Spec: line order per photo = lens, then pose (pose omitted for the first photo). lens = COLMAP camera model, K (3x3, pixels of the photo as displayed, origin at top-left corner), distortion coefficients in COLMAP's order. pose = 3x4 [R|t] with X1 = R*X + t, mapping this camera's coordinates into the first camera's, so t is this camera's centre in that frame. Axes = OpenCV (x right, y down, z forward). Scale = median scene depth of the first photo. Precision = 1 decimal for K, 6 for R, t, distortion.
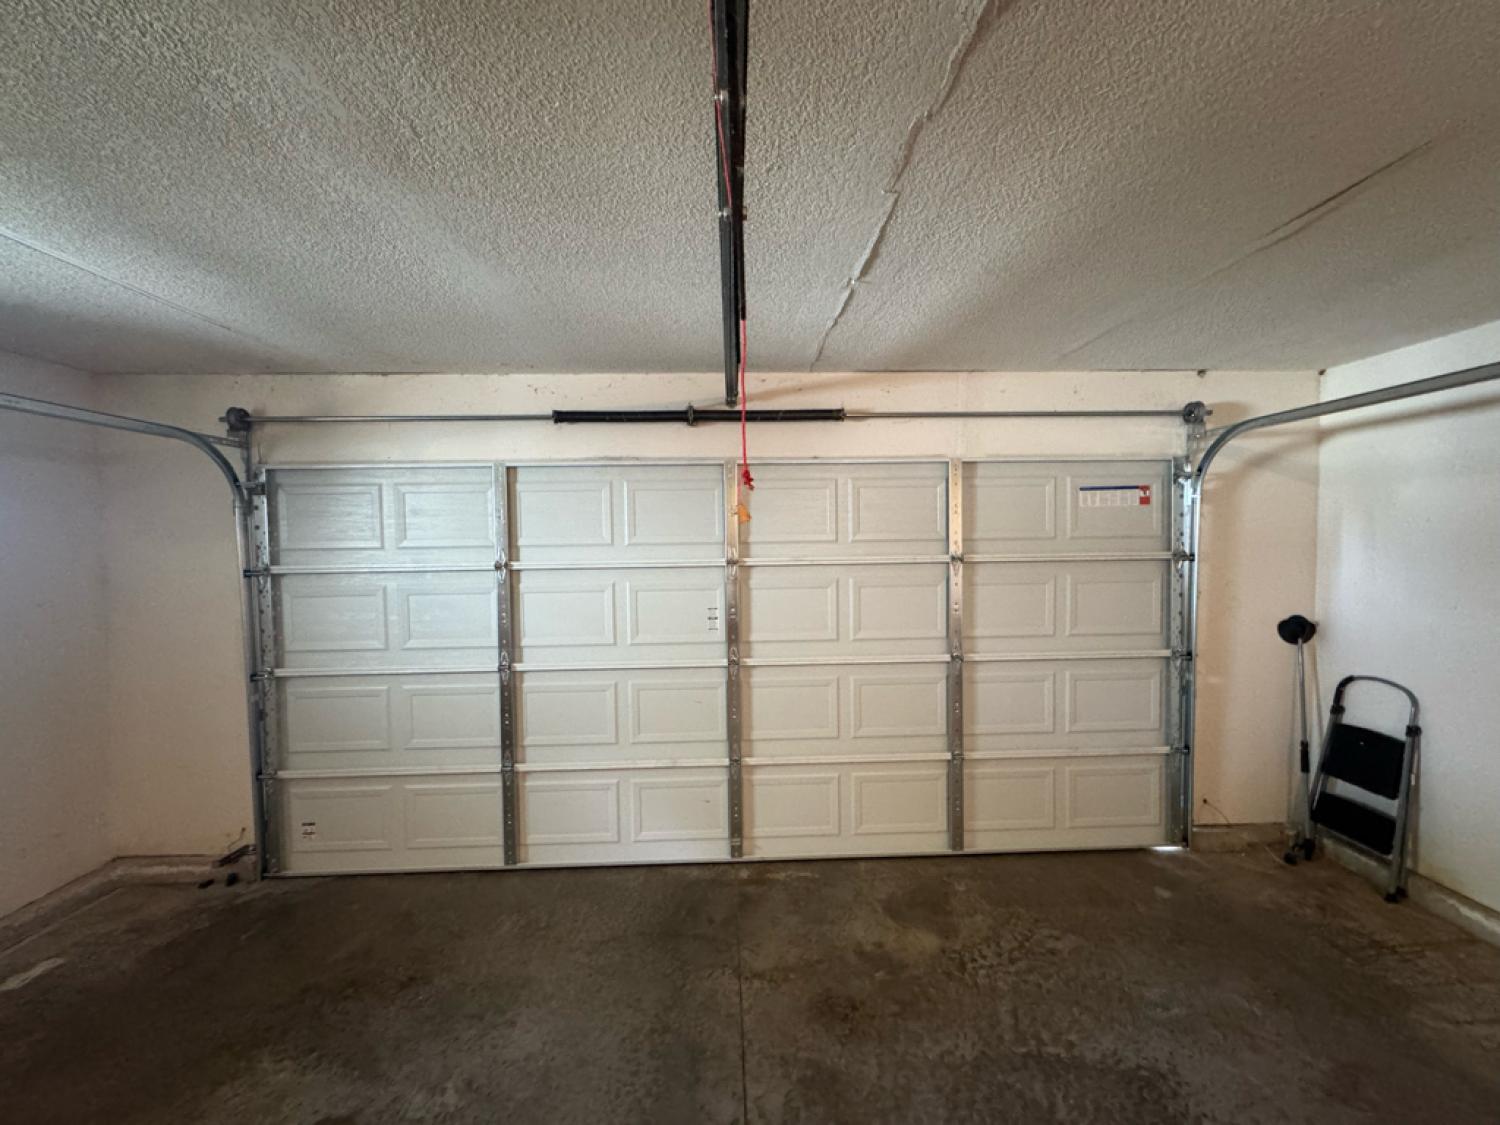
lens RADIAL K [[599.9, 0, 750.3], [0, 599.9, 562.8], [0, 0, 1]] dist [0.000659, -0.000195]
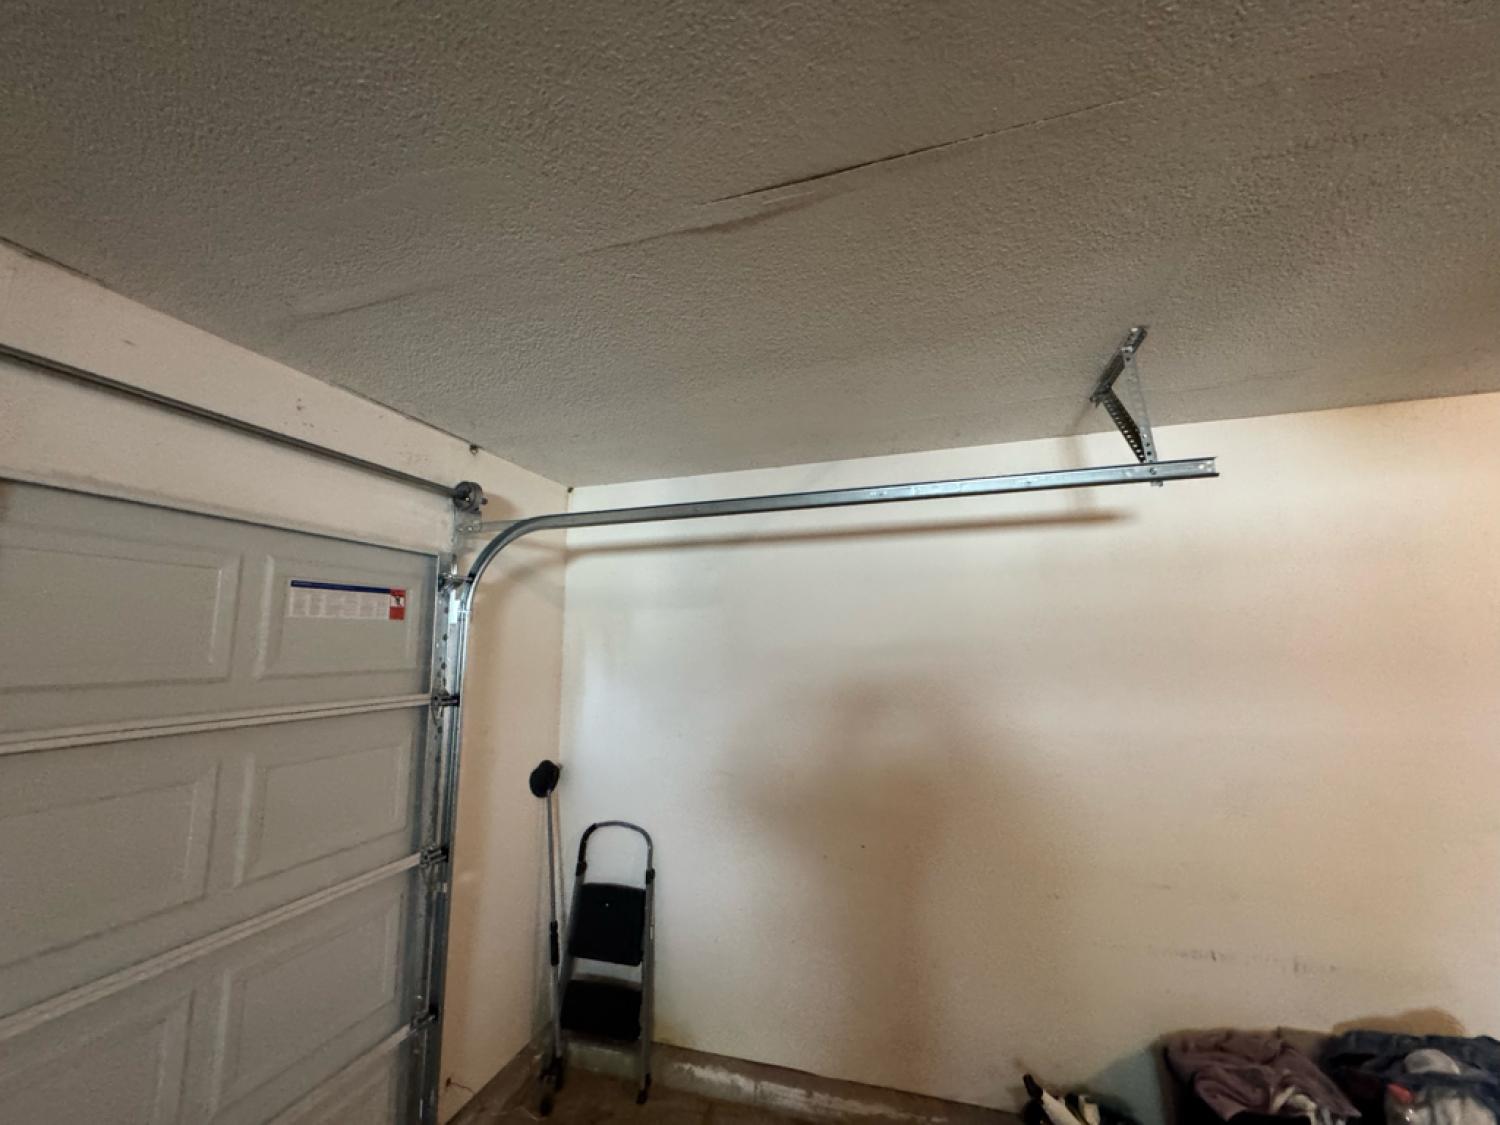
lens RADIAL K [[599.9, 0, 750.3], [0, 599.9, 559.3], [0, 0, 1]] dist [0.000659, -0.000195]
pose [[0.334155, 0.148057, 0.930816, 0.189559], [0.043469, 0.984113, -0.172139, -0.035658], [-0.941515, 0.097983, 0.322411, 0.451794]]
